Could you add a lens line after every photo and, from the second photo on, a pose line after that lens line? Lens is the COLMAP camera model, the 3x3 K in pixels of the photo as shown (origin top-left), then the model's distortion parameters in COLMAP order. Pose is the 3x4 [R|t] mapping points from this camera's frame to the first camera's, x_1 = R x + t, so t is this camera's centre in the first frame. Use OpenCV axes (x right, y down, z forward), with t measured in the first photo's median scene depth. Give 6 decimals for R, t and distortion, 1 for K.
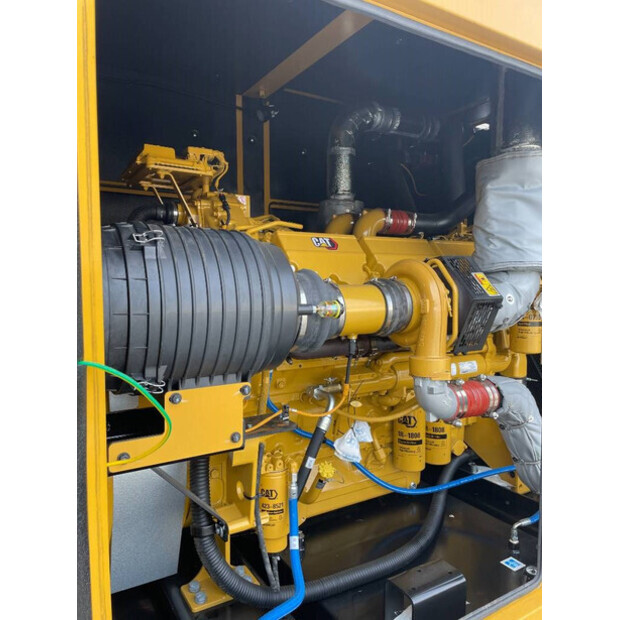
lens RADIAL K [[465.7, 0, 306.0], [0, 465.7, 312.3], [0, 0, 1]] dist [-0.002720, -0.009051]
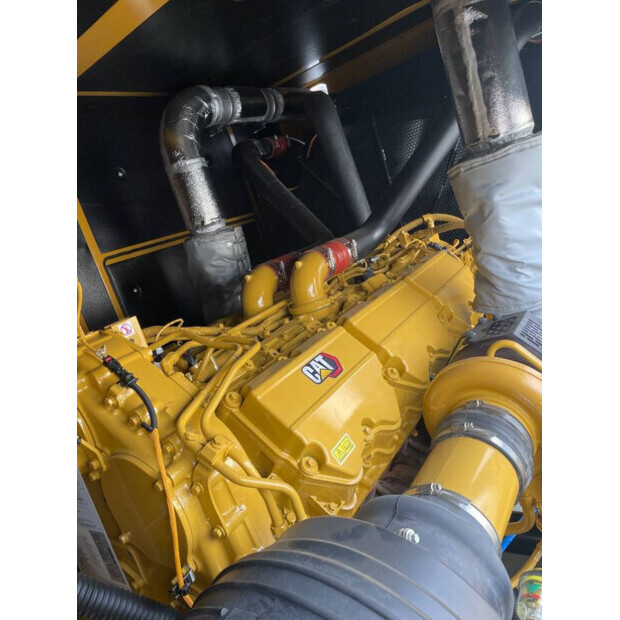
lens RADIAL K [[465.7, 0, 312.4], [0, 465.7, 314.4], [0, 0, 1]] dist [-0.002720, -0.009051]
pose [[0.865538, -0.353954, 0.354345, -0.146541], [0.323282, 0.935204, 0.144509, -0.287095], [-0.382534, -0.010525, 0.923881, 0.449175]]
